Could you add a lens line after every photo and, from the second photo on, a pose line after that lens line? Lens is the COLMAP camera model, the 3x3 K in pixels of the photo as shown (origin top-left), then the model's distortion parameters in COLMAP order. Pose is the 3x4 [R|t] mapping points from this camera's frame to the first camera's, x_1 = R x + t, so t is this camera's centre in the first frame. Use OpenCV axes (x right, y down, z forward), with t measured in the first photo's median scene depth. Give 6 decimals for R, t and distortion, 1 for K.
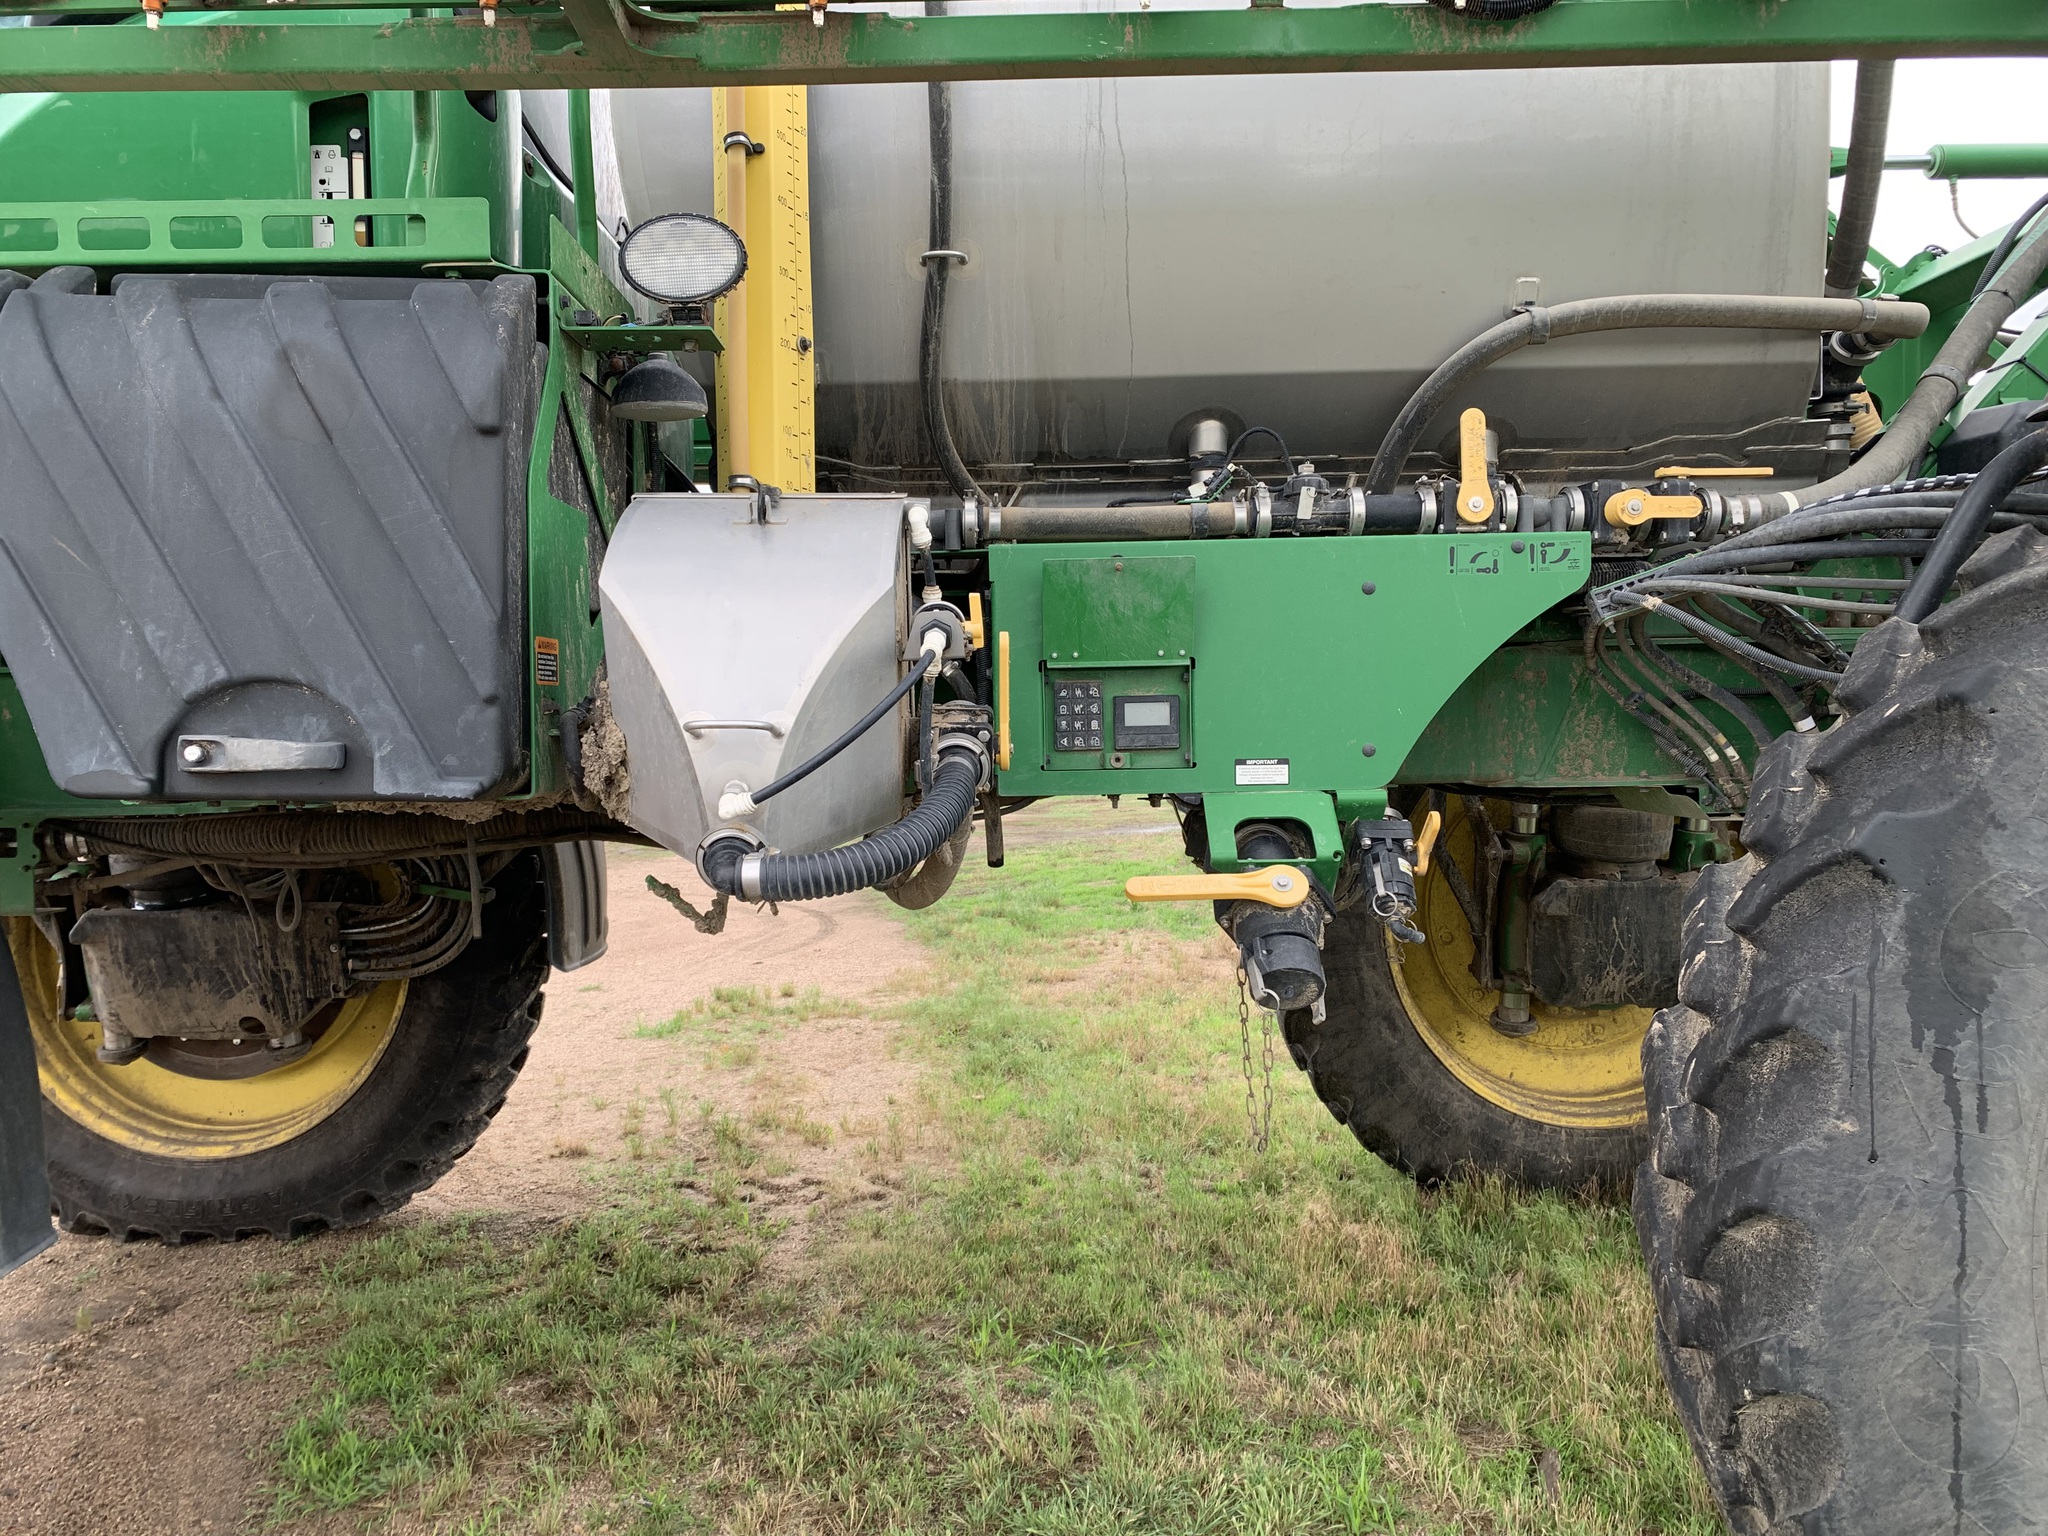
lens RADIAL K [[1570.5, 0, 1015.1], [0, 1570.5, 772.1], [0, 0, 1]] dist [0.027221, -0.021072]
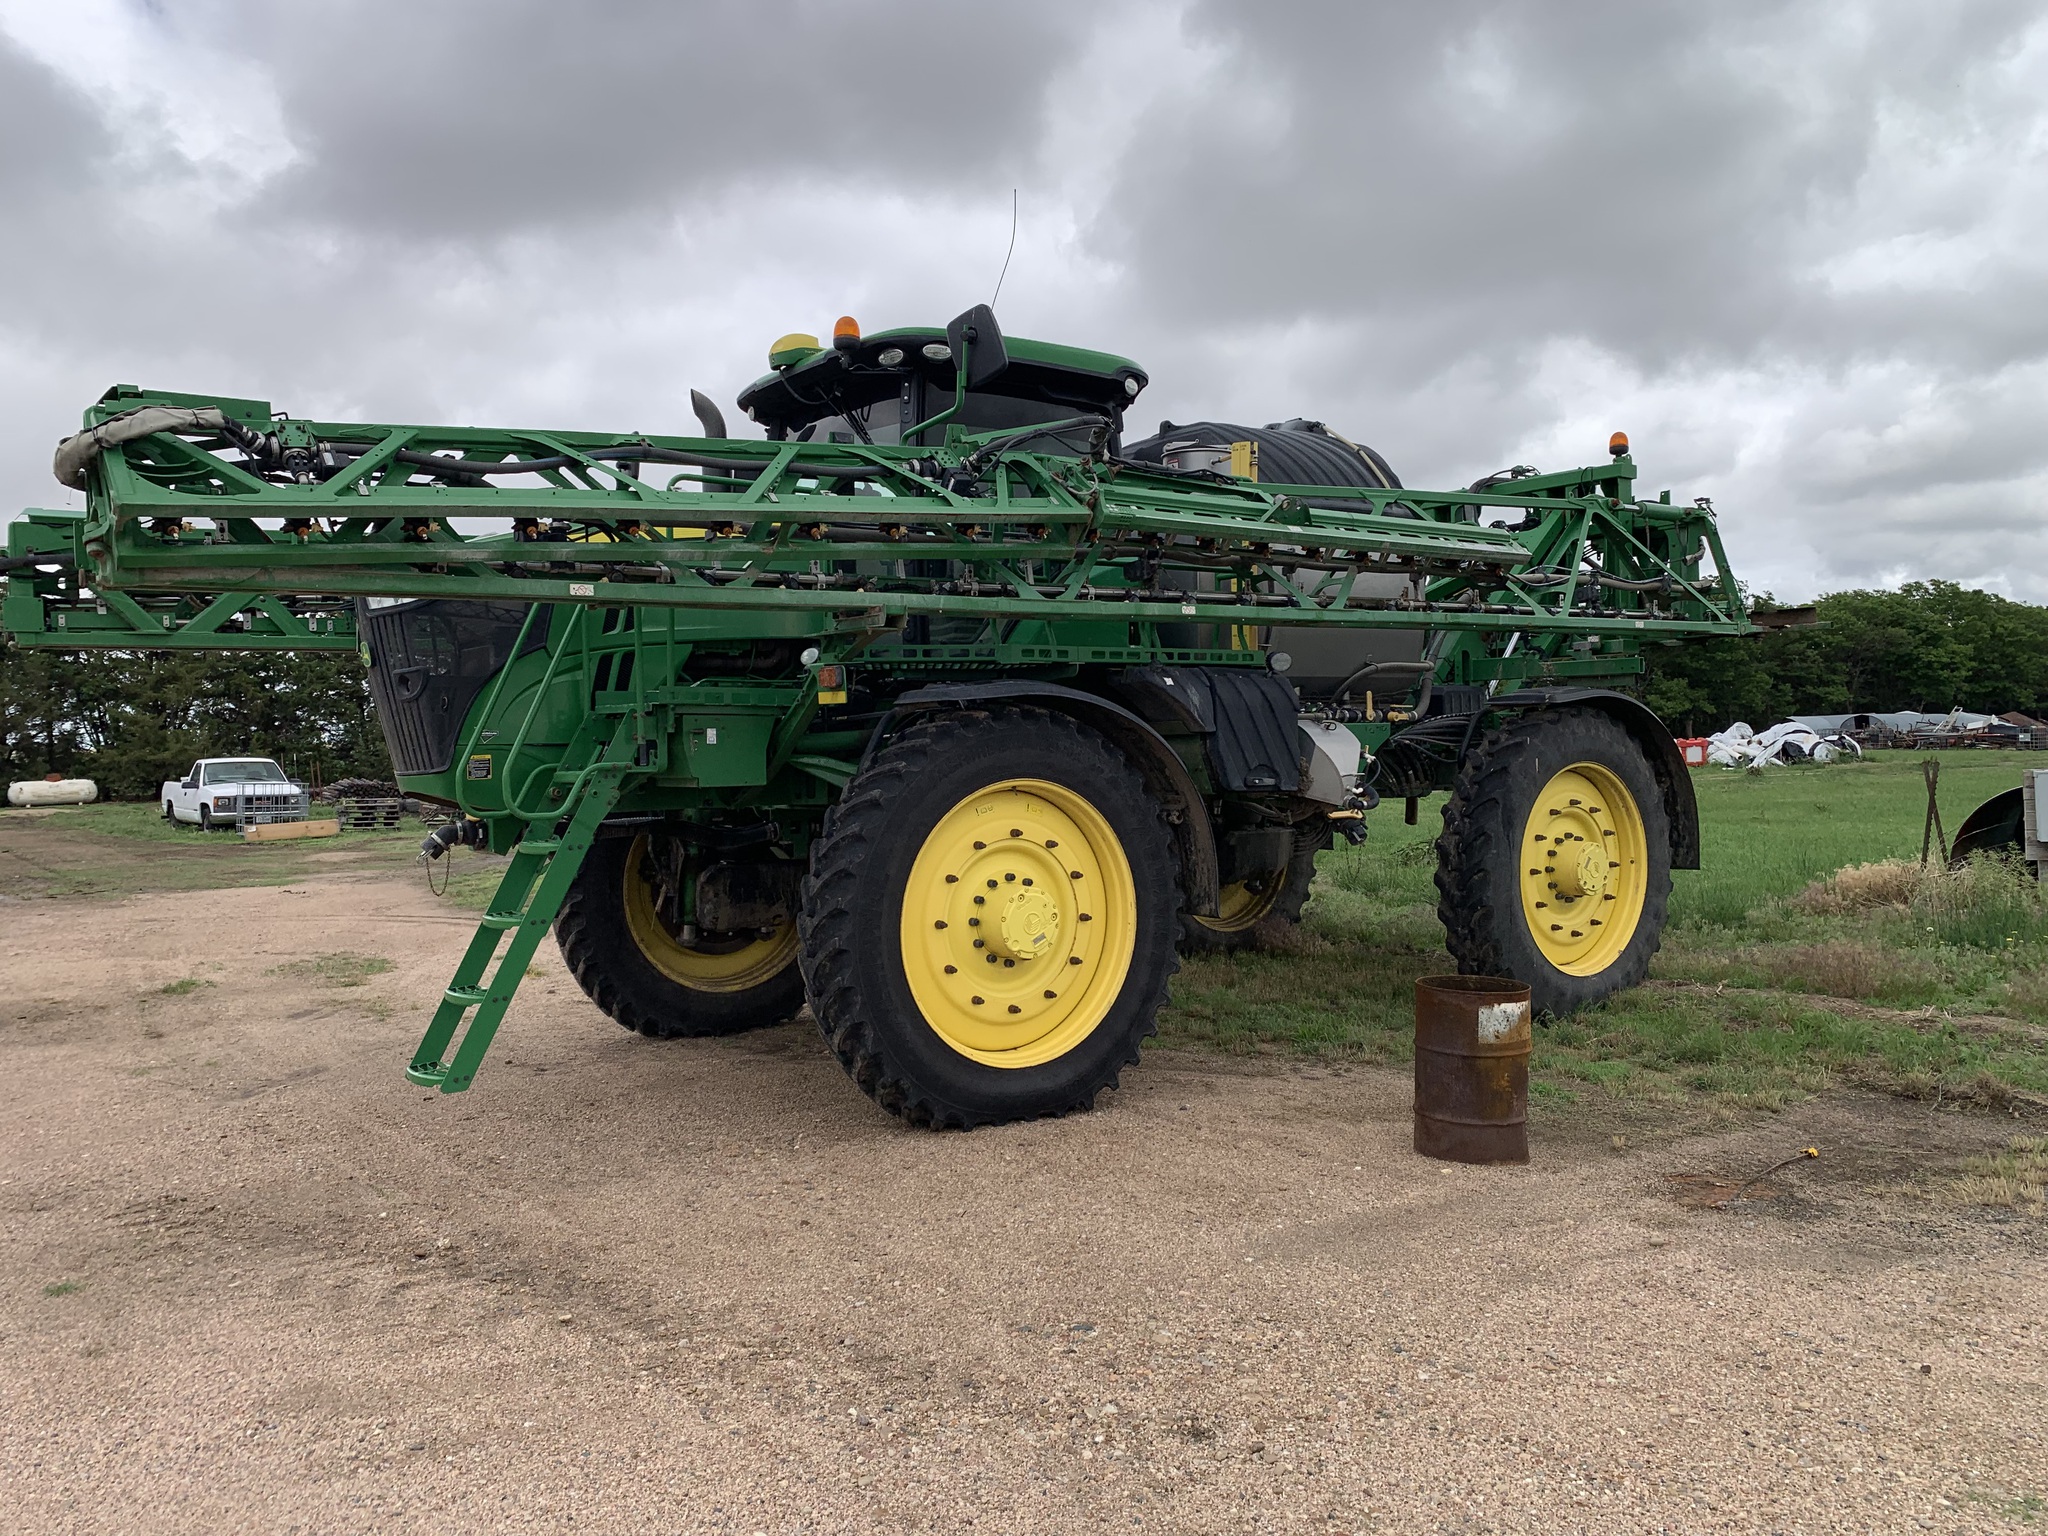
lens RADIAL K [[1573.7, 0, 1020.6], [0, 1573.7, 744.9], [0, 0, 1]] dist [0.036749, -0.030818]
pose [[0.808672, 0.003517, 0.588250, -2.488301], [0.020421, 0.999212, -0.034048, 0.014908], [-0.587906, 0.039546, 0.807962, -1.495674]]
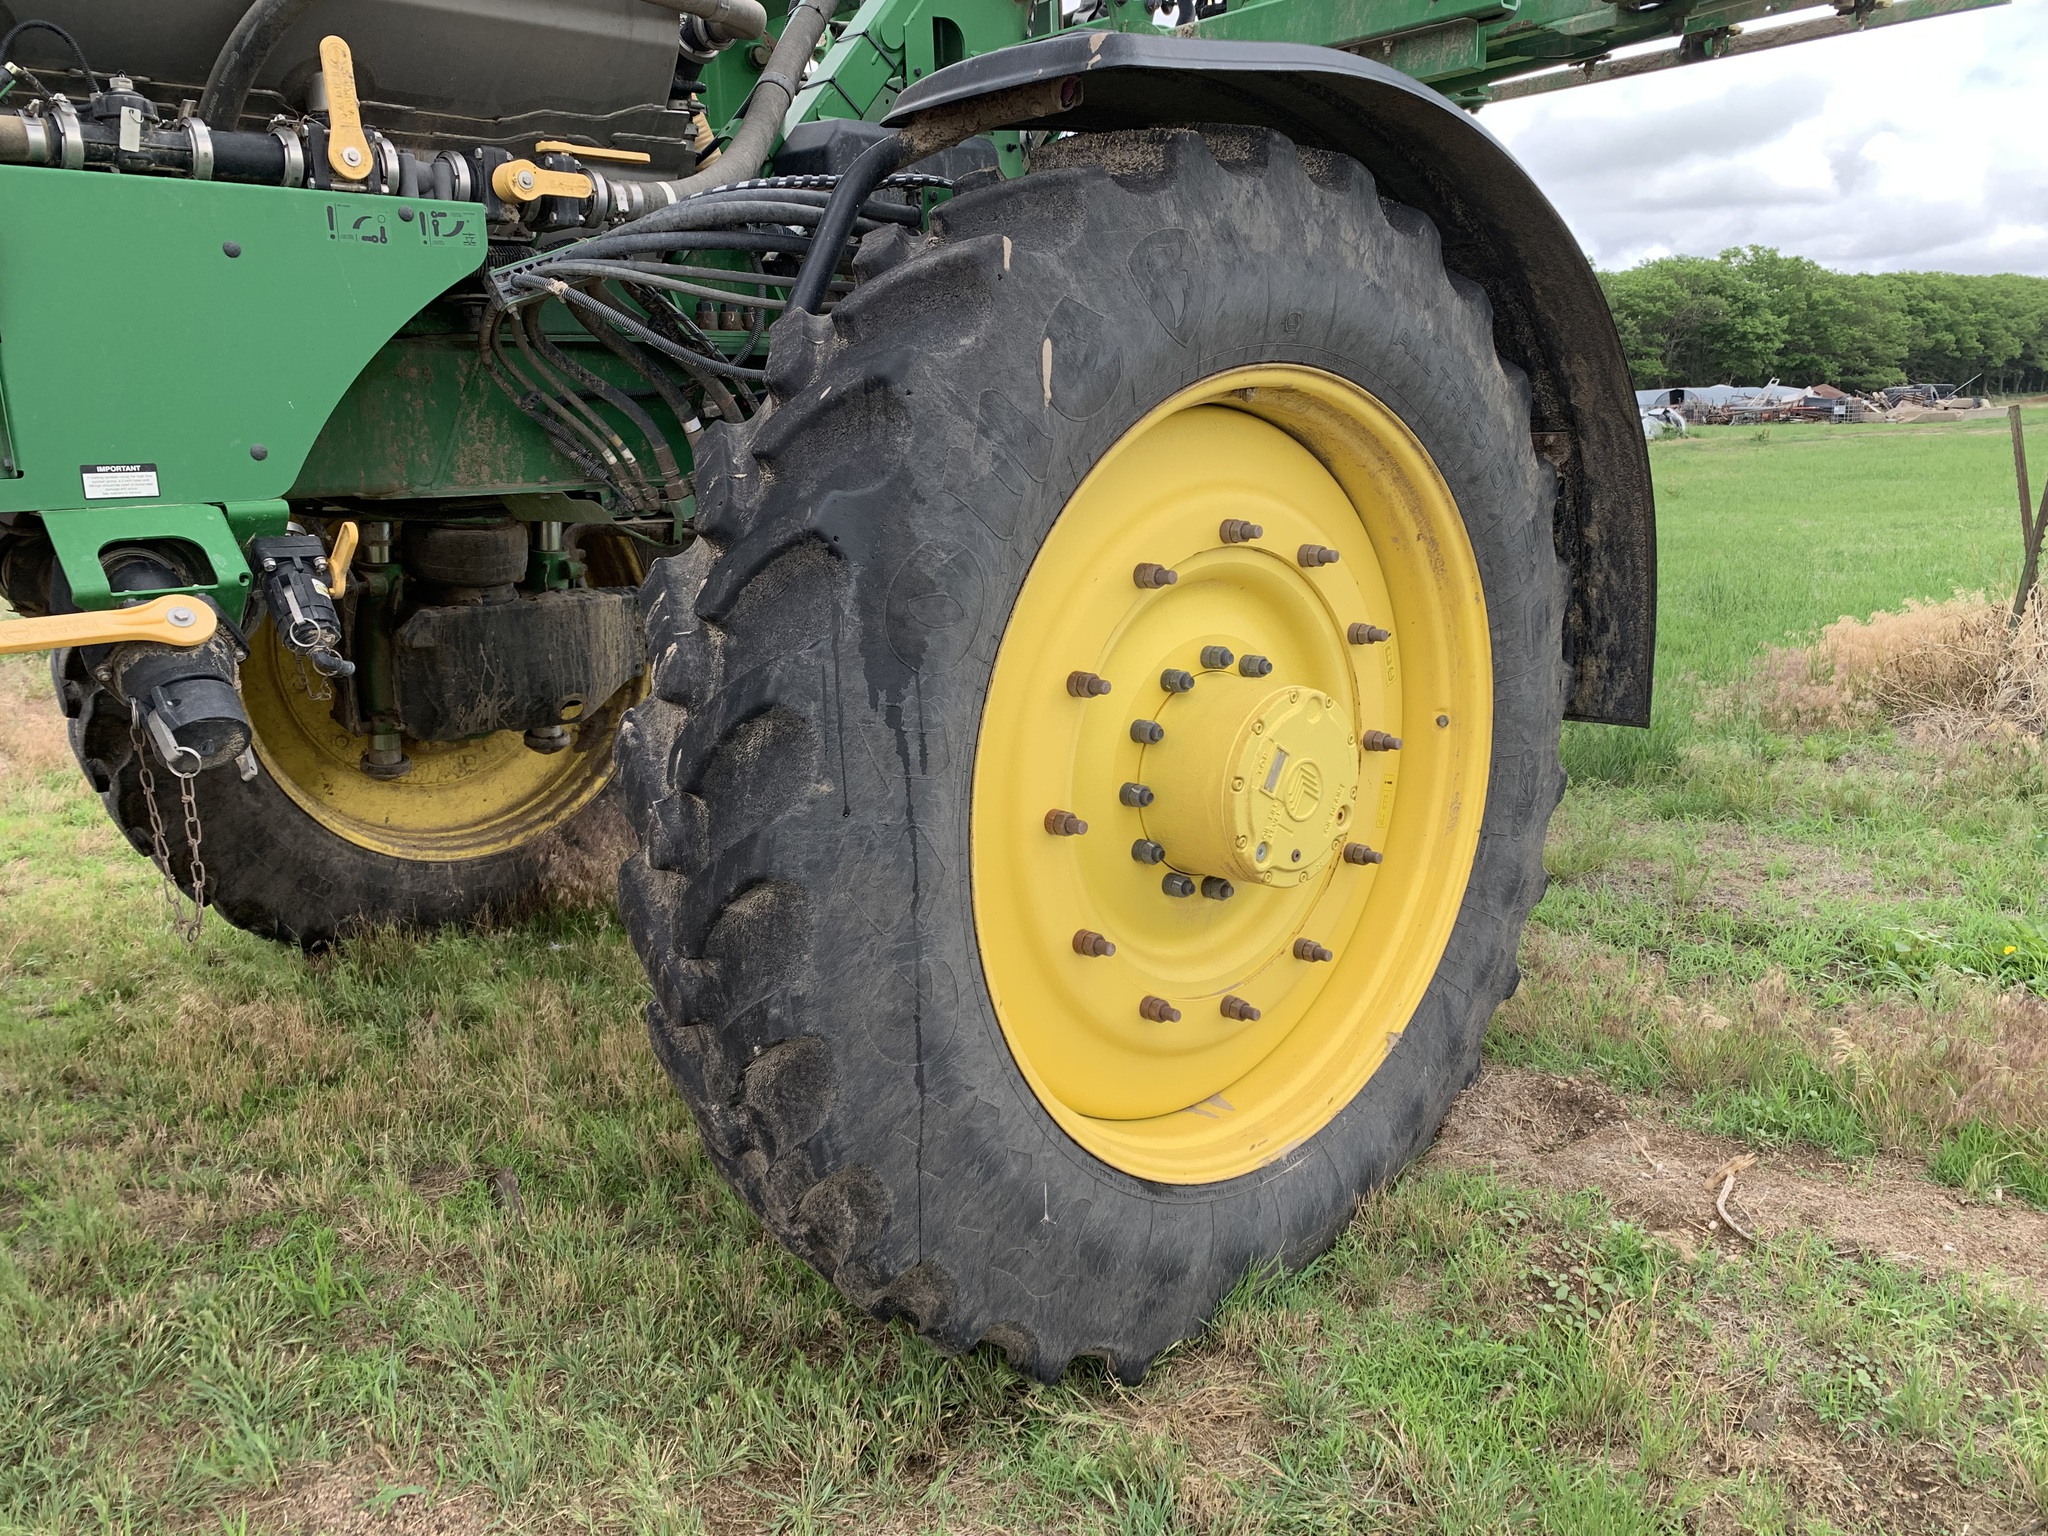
lens RADIAL K [[1570.5, 0, 1020.7], [0, 1570.5, 781.4], [0, 0, 1]] dist [0.027221, -0.021072]
pose [[0.737120, -0.152554, 0.658317, -0.052871], [0.040423, 0.982395, 0.182391, 0.019840], [-0.674552, -0.107833, 0.730309, 0.085889]]
